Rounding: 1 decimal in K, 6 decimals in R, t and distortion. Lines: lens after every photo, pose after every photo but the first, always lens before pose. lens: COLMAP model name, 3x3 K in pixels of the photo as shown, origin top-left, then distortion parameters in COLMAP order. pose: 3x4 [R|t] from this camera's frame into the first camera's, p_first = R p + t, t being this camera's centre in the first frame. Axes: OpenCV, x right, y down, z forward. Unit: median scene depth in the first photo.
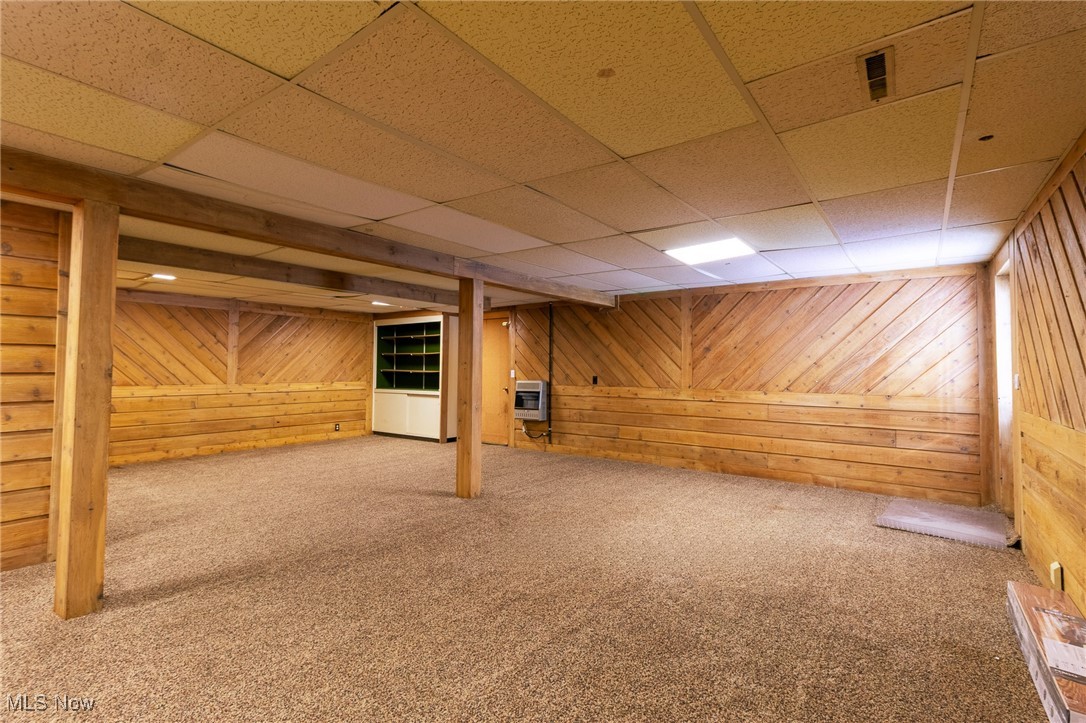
lens RADIAL K [[501.2, 0, 542.5], [0, 501.2, 354.4], [0, 0, 1]] dist [0.002435, -0.000127]
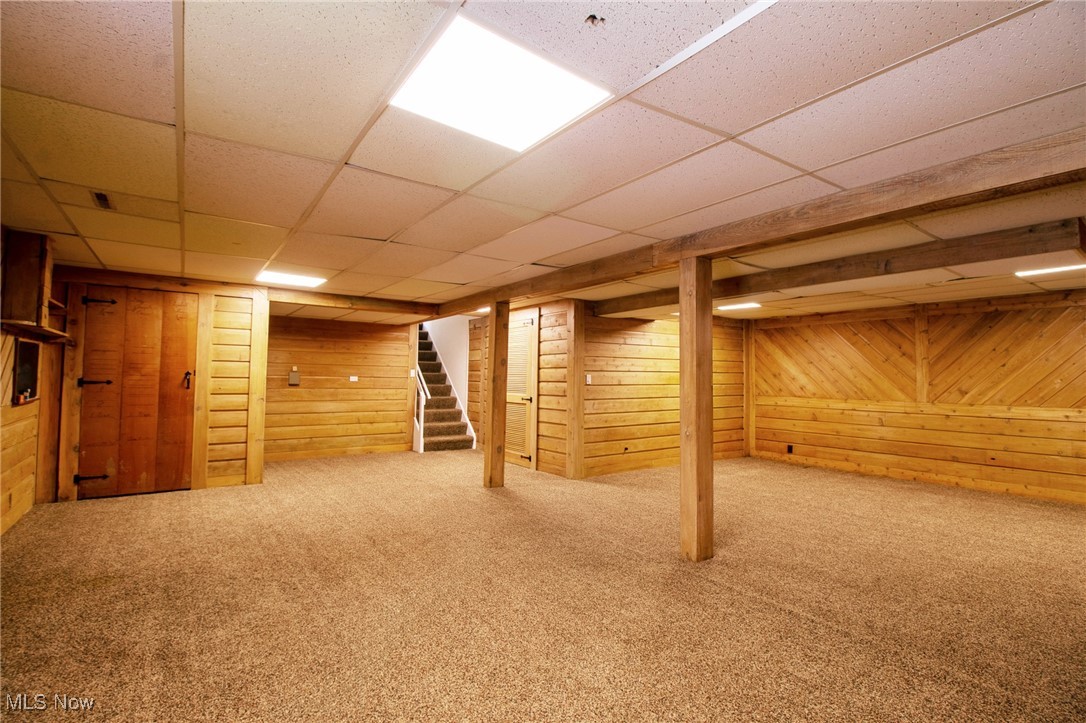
lens RADIAL K [[501.2, 0, 542.5], [0, 501.2, 354.4], [0, 0, 1]] dist [0.002435, -0.000127]
pose [[-0.296543, -0.056867, -0.953325, 0.396820], [0.012816, 0.997899, -0.063512, 0.023200], [0.954934, -0.031052, -0.295191, 0.636128]]
